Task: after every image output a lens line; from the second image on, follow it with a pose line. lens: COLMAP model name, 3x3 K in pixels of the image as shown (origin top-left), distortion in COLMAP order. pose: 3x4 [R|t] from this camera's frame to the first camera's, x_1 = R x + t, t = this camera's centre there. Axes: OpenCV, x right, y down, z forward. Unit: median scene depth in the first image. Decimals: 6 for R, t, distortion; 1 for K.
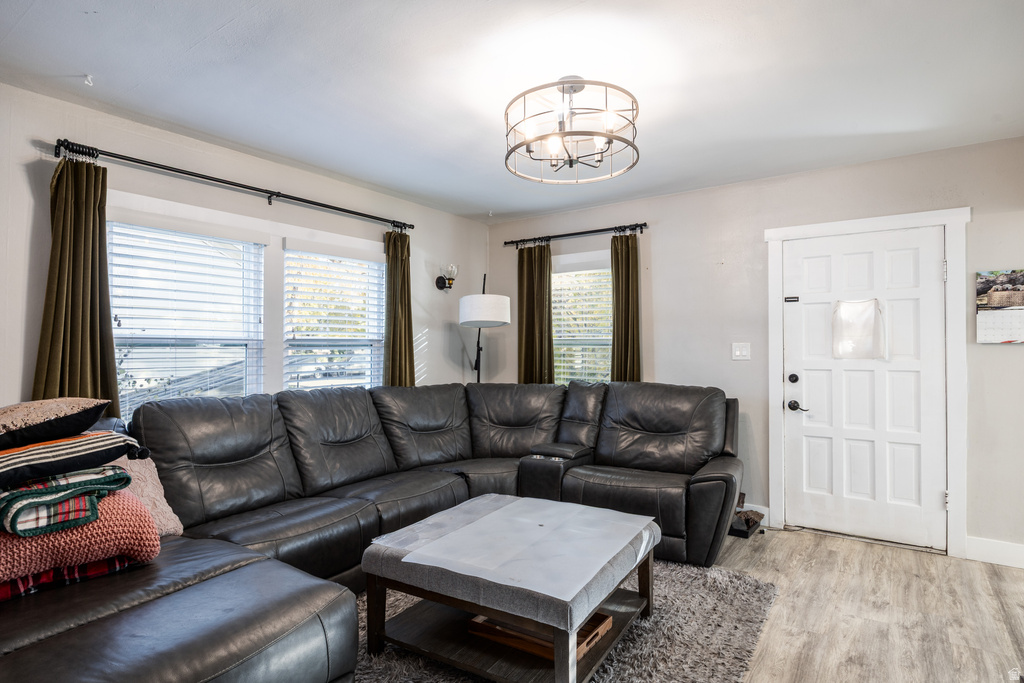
lens RADIAL K [[554.9, 0, 514.1], [0, 554.9, 341.5], [0, 0, 1]] dist [-0.007367, -0.002224]
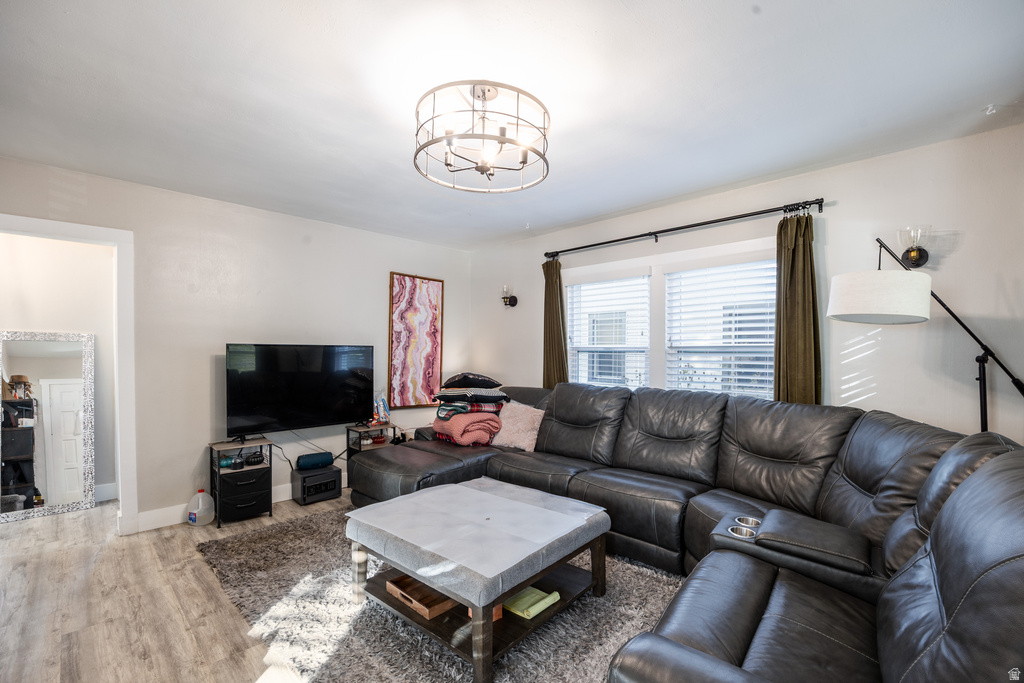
lens RADIAL K [[460.5, 0, 516.9], [0, 460.5, 349.7], [0, 0, 1]] dist [-0.005263, -0.001170]
pose [[-0.153047, 0.003511, -0.988213, 0.650269], [0.011096, 0.999937, 0.001834, -0.003985], [0.988157, -0.010684, -0.153077, 0.829111]]
